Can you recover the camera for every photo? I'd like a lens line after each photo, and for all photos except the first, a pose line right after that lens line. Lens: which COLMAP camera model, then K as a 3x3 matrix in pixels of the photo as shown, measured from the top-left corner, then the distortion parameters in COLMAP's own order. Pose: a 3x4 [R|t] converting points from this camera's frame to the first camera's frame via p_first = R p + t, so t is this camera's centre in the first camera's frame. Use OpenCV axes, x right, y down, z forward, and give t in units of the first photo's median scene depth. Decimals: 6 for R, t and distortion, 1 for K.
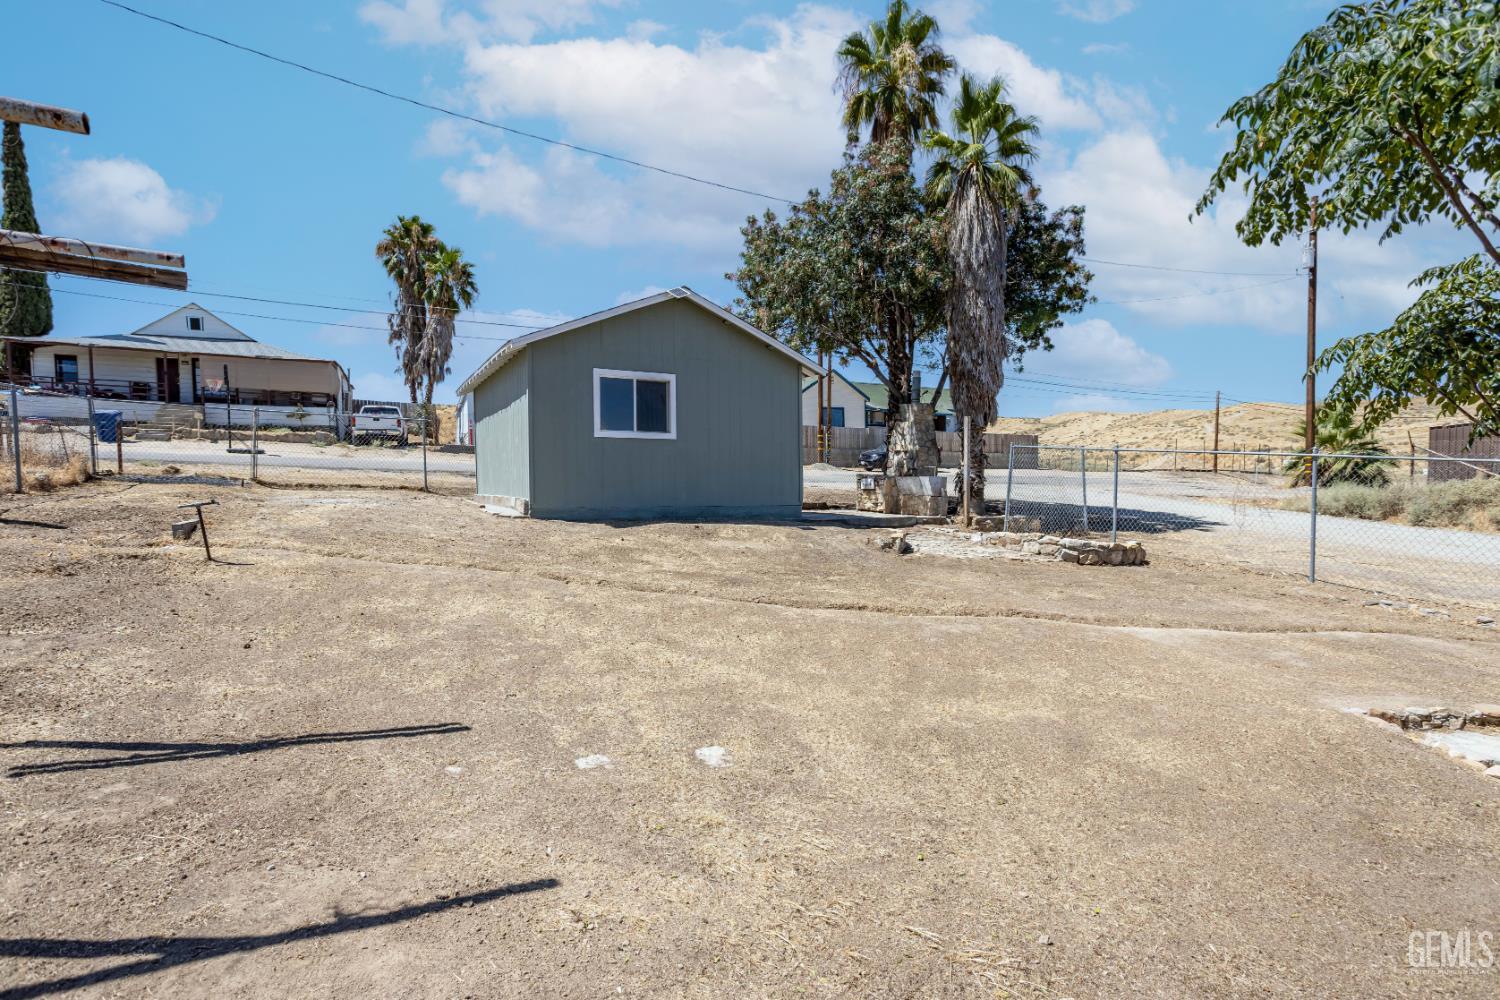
lens RADIAL K [[731.1, 0, 750.7], [0, 731.1, 503.4], [0, 0, 1]] dist [-0.022277, 0.005544]
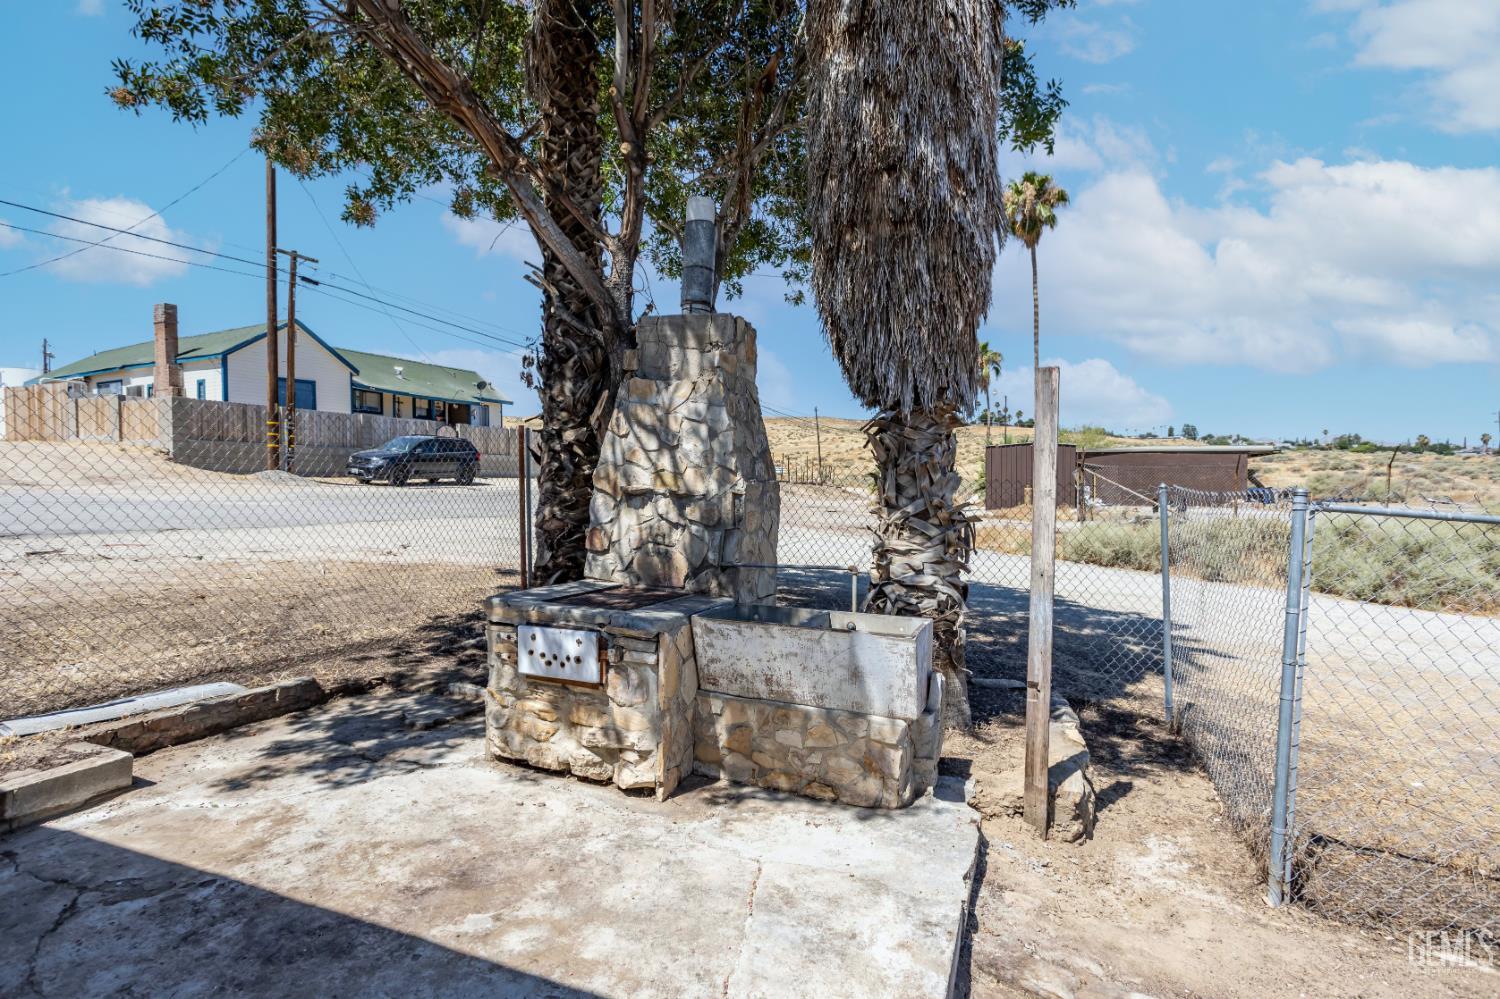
lens RADIAL K [[731.1, 0, 756.5], [0, 731.1, 494.2], [0, 0, 1]] dist [-0.022277, 0.005544]
pose [[0.774291, -0.008773, 0.632769, 0.055848], [0.014287, 0.999891, -0.003619, -0.057411], [-0.632668, 0.011842, 0.774332, 0.634009]]
